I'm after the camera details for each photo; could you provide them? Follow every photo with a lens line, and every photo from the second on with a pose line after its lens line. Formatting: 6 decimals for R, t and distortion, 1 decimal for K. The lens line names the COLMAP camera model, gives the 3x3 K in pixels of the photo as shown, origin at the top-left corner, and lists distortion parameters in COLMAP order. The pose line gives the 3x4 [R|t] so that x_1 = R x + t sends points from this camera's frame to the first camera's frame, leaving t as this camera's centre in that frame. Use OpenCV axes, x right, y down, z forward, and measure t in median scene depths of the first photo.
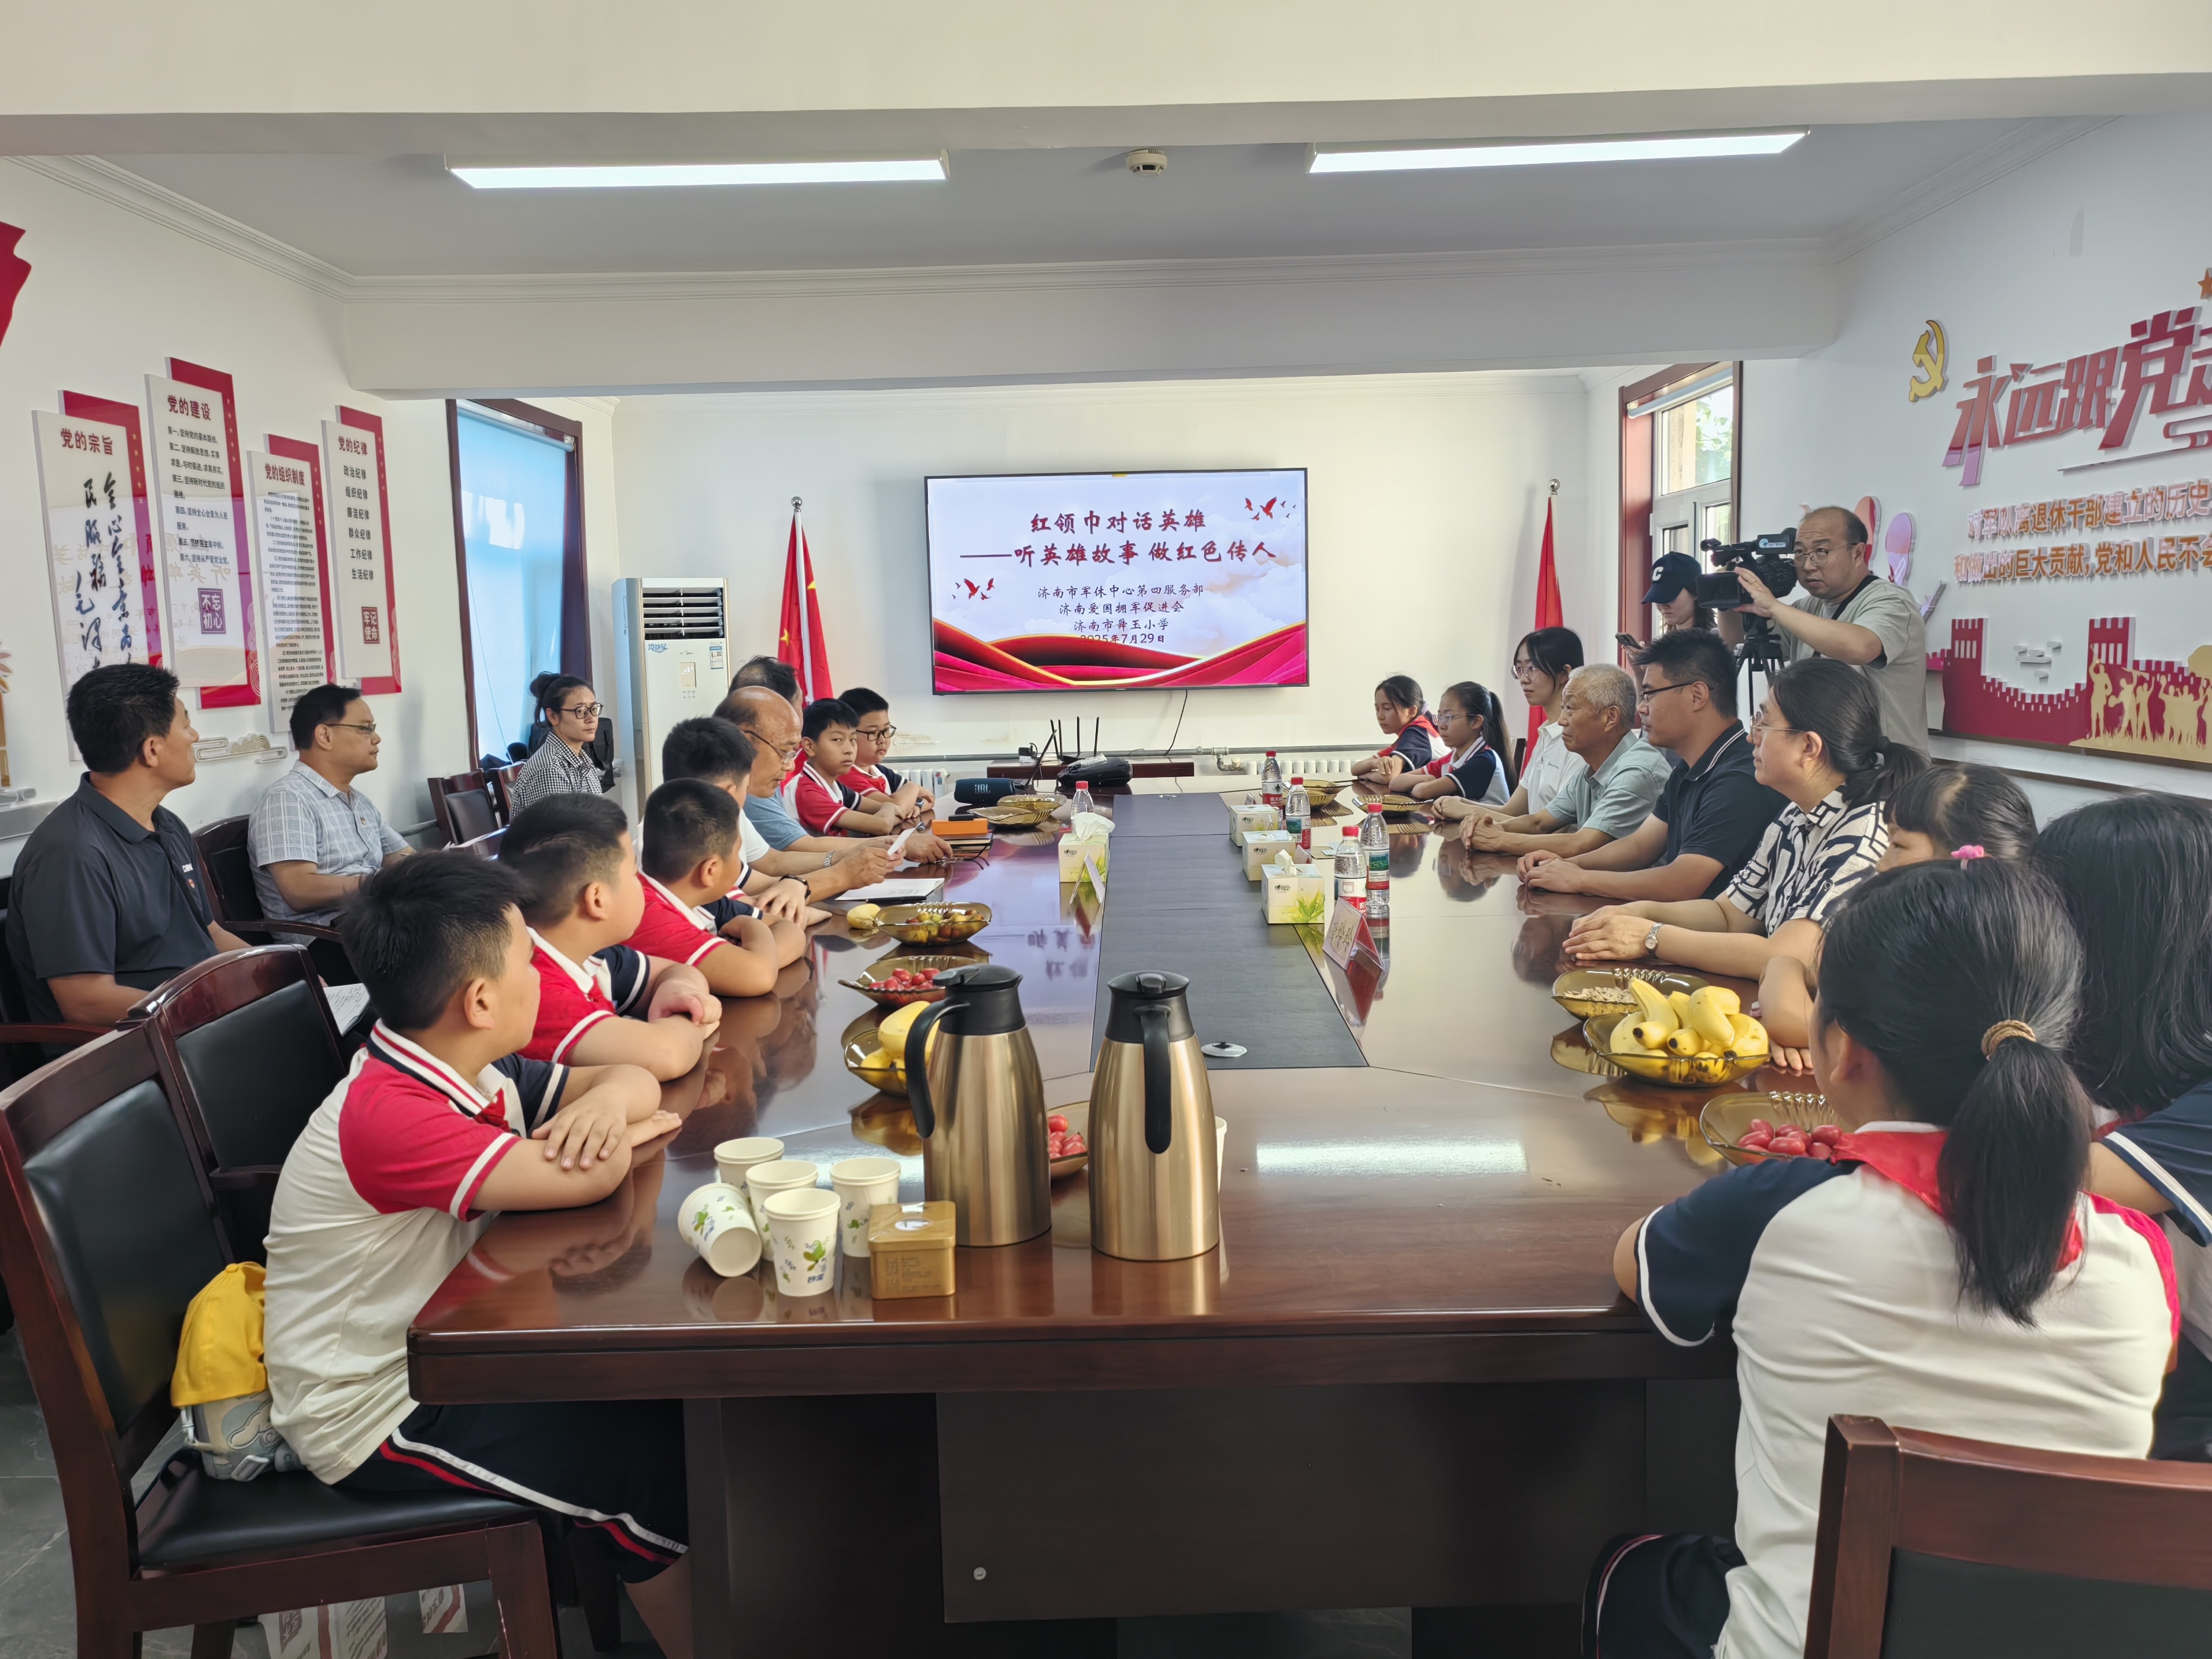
lens RADIAL K [[1724.1, 0, 1109.7], [0, 1724.1, 840.7], [0, 0, 1]] dist [-0.003529, 0.000418]
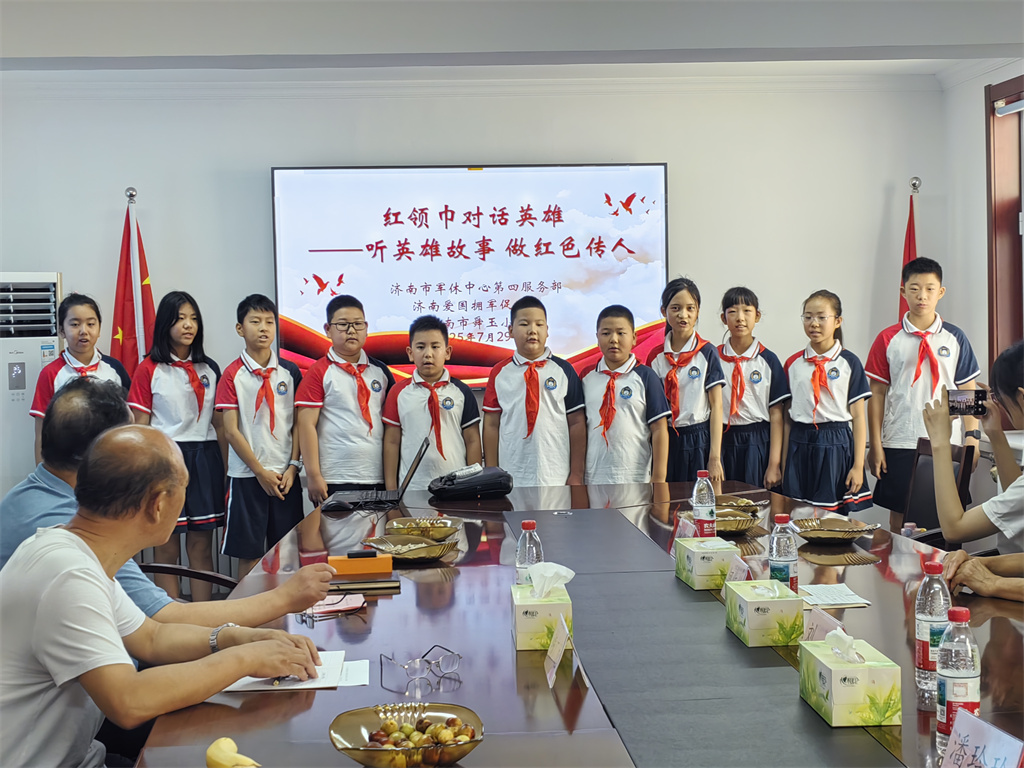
lens RADIAL K [[1612.3, 0, 512.4], [0, 1612.3, 380.9], [0, 0, 1]] dist [-0.002643, 0.000000]
pose [[0.996976, -0.000155, 0.077710, -0.043641], [0.006492, 0.996668, -0.081311, -0.019994], [-0.077439, 0.081570, 0.993655, 0.110567]]
